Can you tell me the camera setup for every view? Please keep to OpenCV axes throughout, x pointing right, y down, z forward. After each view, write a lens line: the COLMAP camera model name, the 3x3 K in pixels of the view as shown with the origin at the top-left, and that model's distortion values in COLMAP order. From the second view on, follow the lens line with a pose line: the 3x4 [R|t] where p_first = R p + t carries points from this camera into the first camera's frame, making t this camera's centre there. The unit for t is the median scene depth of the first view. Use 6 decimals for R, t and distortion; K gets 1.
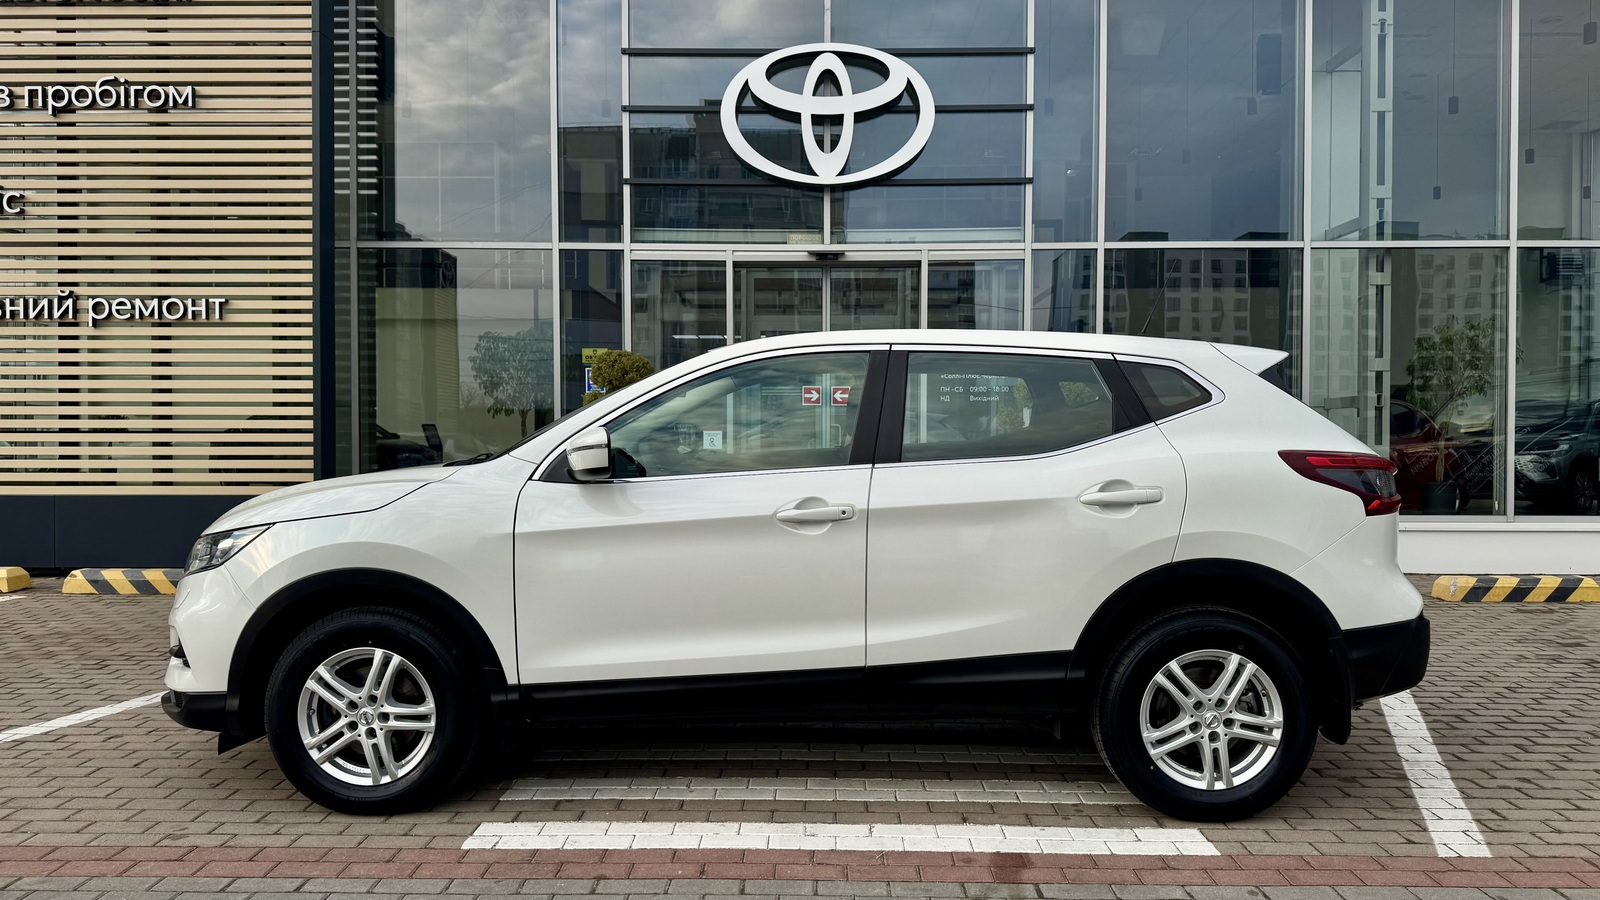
lens RADIAL K [[1132.8, 0, 797.0], [0, 1132.8, 448.6], [0, 0, 1]] dist [0.007057, -0.008078]
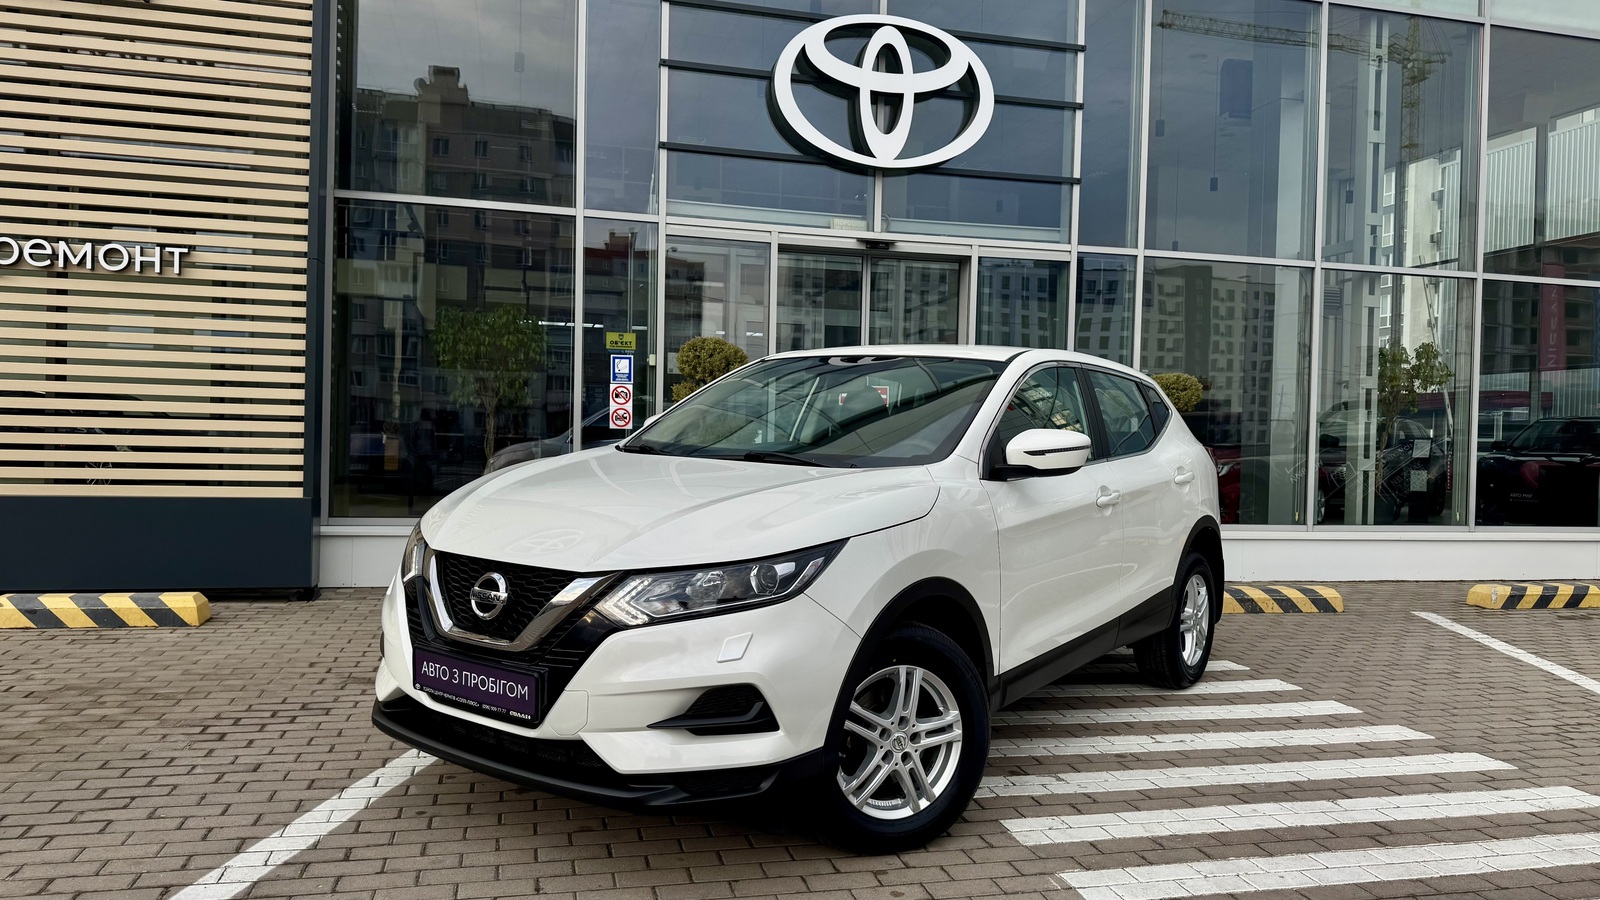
lens RADIAL K [[1133.3, 0, 796.3], [0, 1133.3, 444.1], [0, 0, 1]] dist [0.010079, -0.011634]
pose [[0.966204, 0.021040, 0.256917, -0.290965], [-0.021059, 0.999775, -0.002680, -0.002719], [-0.256915, -0.002821, 0.966430, 0.124212]]
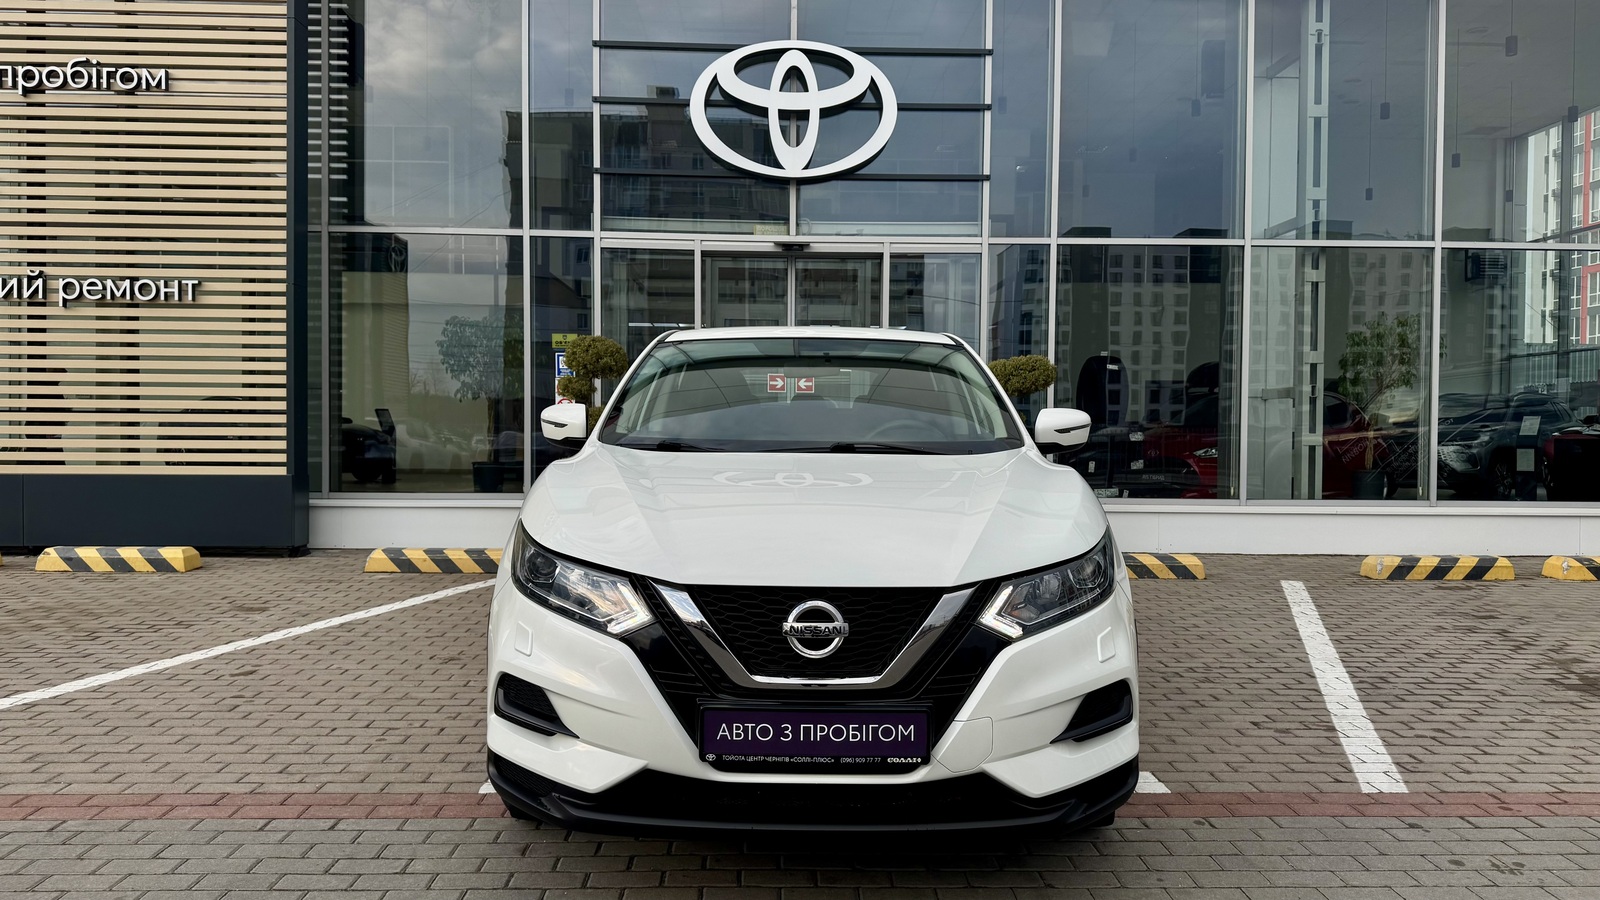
lens RADIAL K [[1133.3, 0, 796.3], [0, 1133.3, 444.1], [0, 0, 1]] dist [0.010079, -0.011634]
pose [[0.998863, 0.006263, 0.047258, -0.018619], [-0.006487, 0.999968, 0.004590, 0.005450], [-0.047227, -0.004891, 0.998872, -0.035782]]
